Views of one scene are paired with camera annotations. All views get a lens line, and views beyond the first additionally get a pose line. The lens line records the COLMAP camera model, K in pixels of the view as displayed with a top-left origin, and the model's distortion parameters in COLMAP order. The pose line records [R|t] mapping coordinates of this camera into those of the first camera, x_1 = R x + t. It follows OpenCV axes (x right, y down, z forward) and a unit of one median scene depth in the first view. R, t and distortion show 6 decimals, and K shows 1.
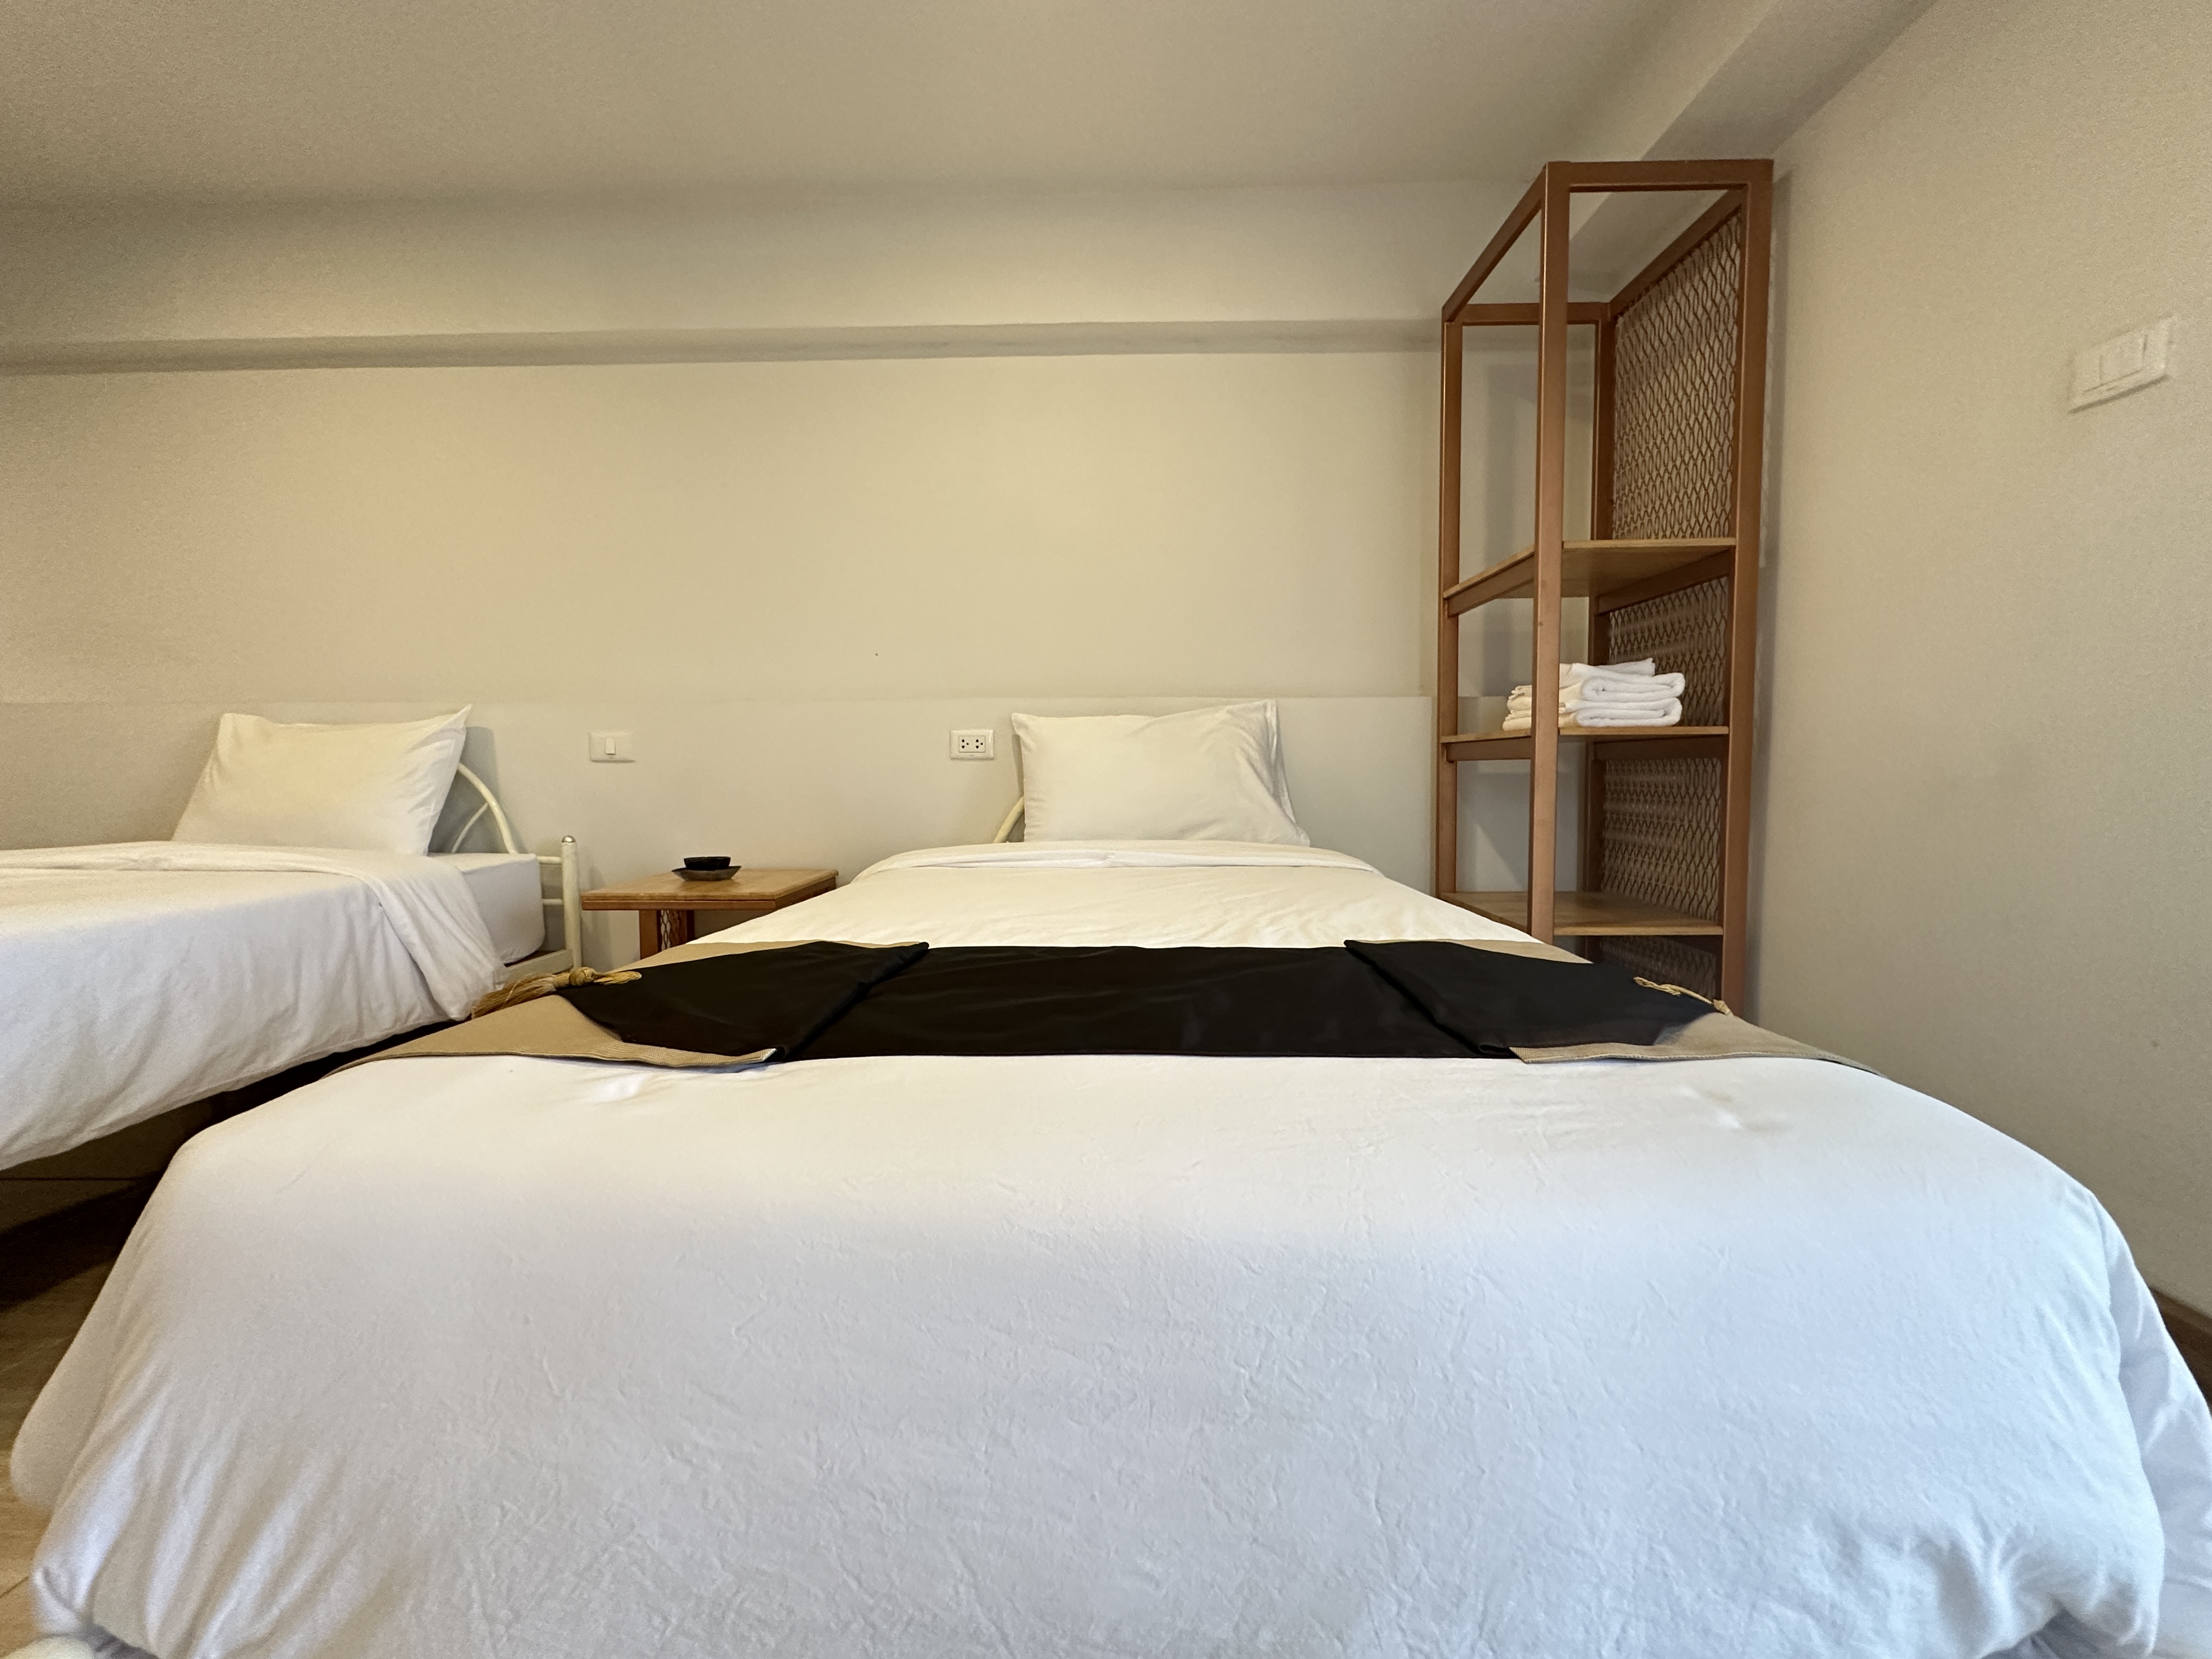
lens RADIAL K [[882.0, 0, 1106.0], [0, 882.0, 829.5], [0, 0, 1]] dist [-0.000502, 0.000139]
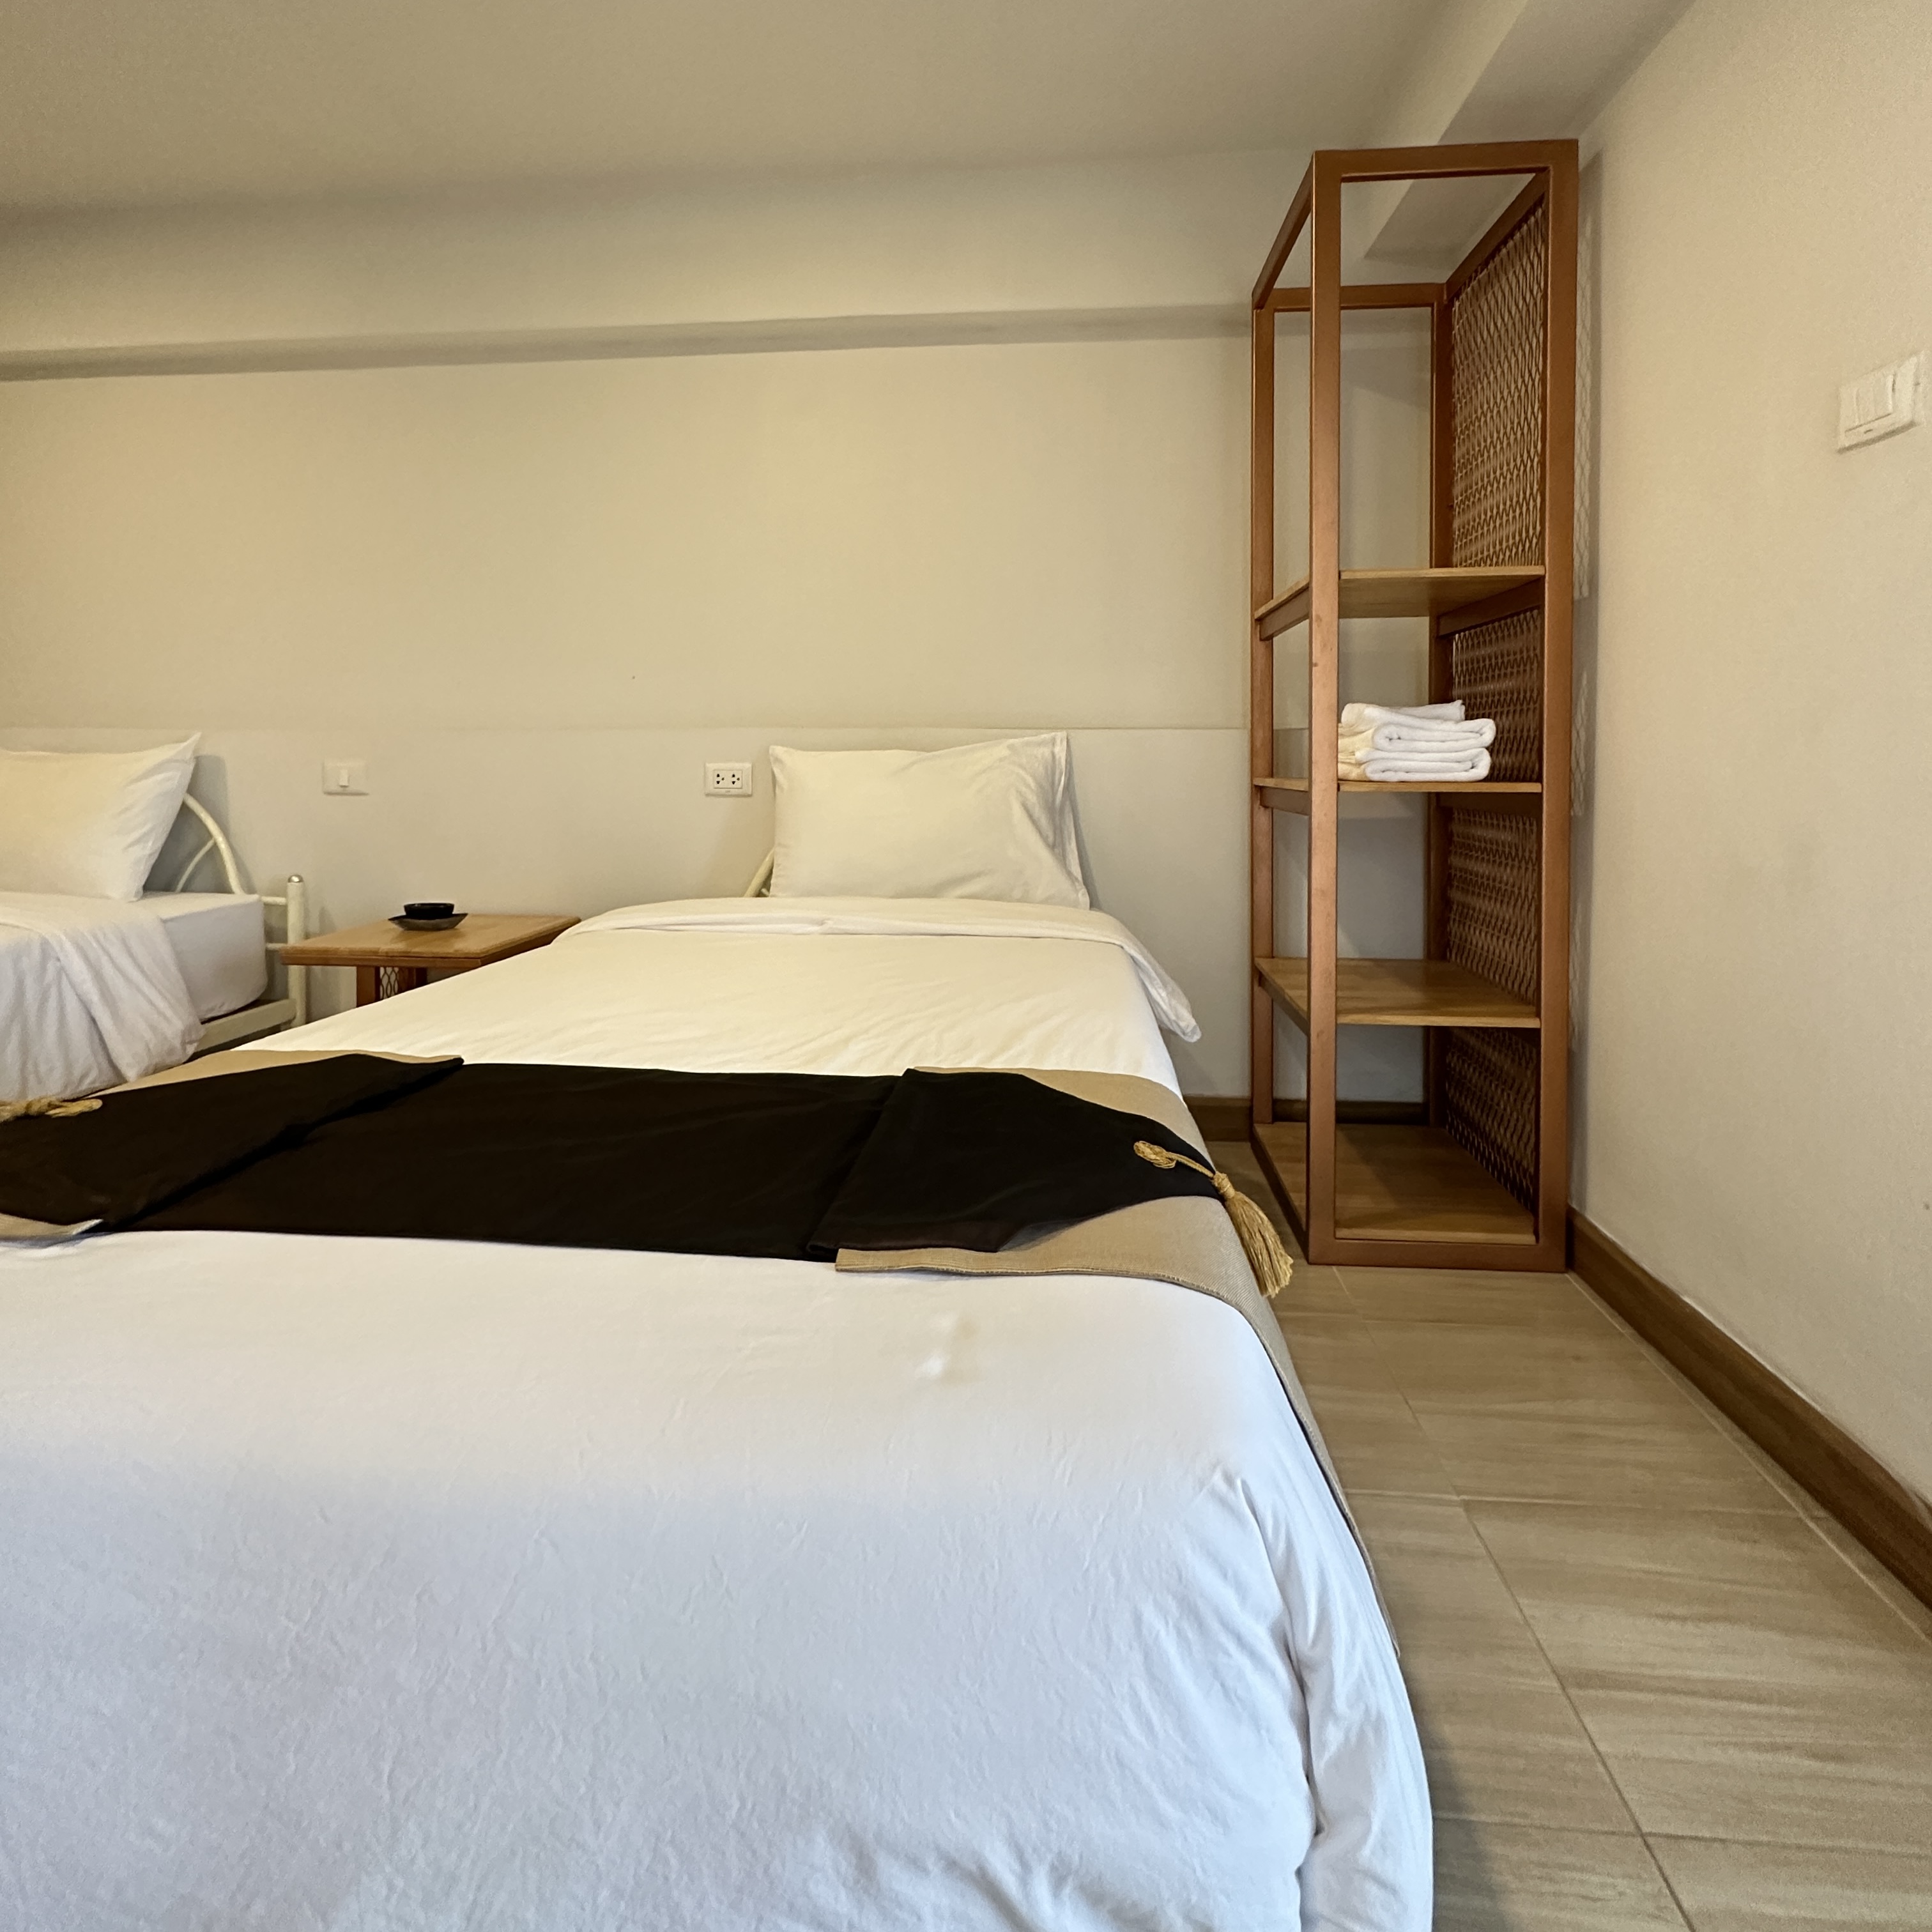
lens RADIAL K [[1028.9, 0, 967.3], [0, 1028.9, 789.0], [0, 0, 1]] dist [-0.002793, 0.000750]
pose [[0.997488, 0.009671, -0.070174, 0.220933], [-0.012456, 0.999148, -0.039350, -0.065768], [0.069733, 0.040125, 0.996758, -0.031325]]
